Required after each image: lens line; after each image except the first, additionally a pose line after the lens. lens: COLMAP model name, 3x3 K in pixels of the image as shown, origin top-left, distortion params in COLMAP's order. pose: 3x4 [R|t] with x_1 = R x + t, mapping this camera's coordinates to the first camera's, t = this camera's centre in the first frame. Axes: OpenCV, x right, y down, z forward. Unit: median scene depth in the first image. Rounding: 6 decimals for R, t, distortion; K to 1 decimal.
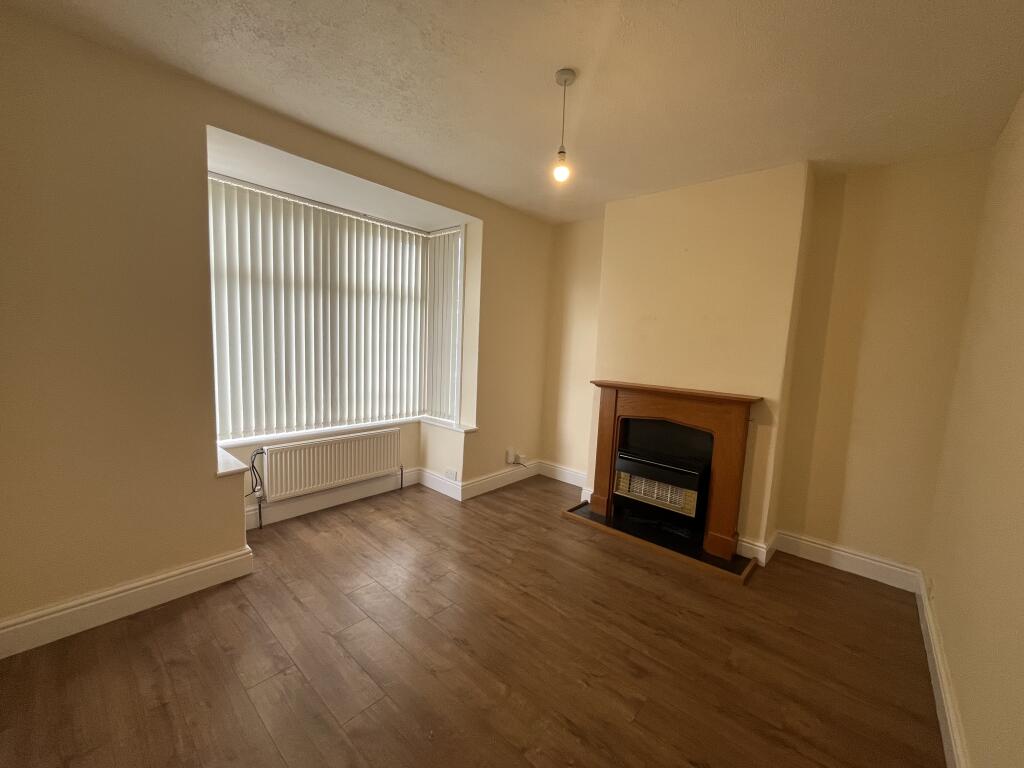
lens RADIAL K [[414.6, 0, 511.5], [0, 414.6, 384.5], [0, 0, 1]] dist [-0.002328, 0.000119]
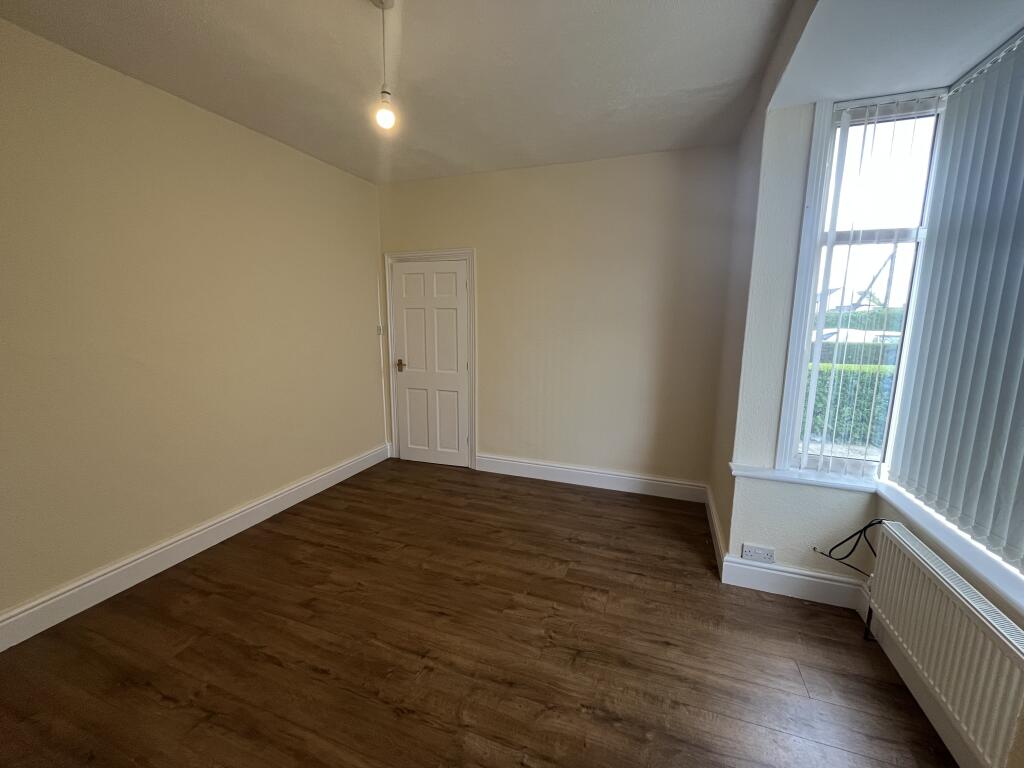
lens RADIAL K [[414.6, 0, 512.4], [0, 414.6, 384.2], [0, 0, 1]] dist [-0.002328, 0.000119]
pose [[-0.930790, 0.005875, -0.365507, 0.167549], [-0.088515, 0.966493, 0.240947, -0.178282], [0.354675, 0.256624, -0.899083, 1.736294]]
